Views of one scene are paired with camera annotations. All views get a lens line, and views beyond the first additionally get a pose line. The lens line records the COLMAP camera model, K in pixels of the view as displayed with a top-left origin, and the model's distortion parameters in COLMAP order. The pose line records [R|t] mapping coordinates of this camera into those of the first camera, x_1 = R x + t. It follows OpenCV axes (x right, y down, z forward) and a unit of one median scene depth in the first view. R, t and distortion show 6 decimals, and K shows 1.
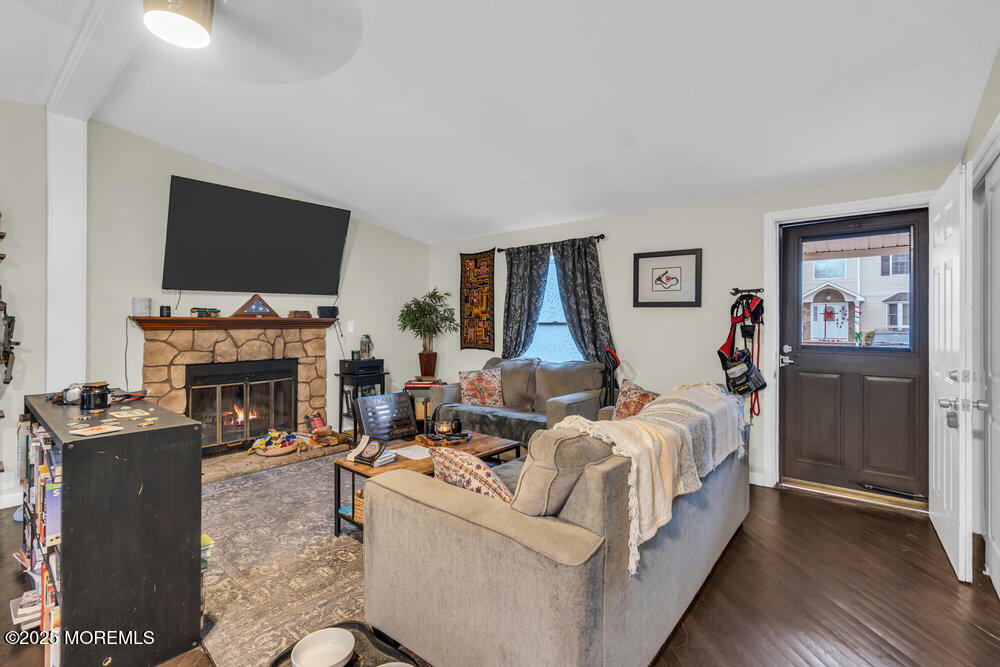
lens RADIAL K [[454.3, 0, 500.3], [0, 454.3, 320.9], [0, 0, 1]] dist [0.000718, 0.000121]
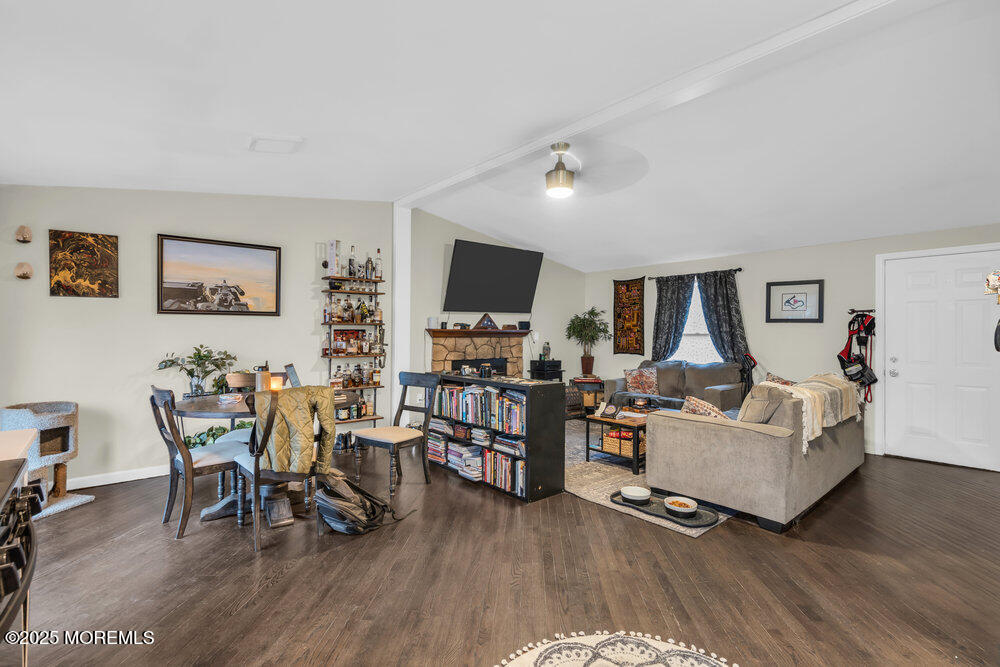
lens RADIAL K [[453.3, 0, 504.6], [0, 453.3, 330.3], [0, 0, 1]] dist [0.003343, 0.000684]
pose [[0.987126, 0.003090, -0.159917, -0.234519], [-0.003476, 0.999992, -0.002129, -0.001700], [0.159910, 0.002657, 0.987128, -0.409055]]
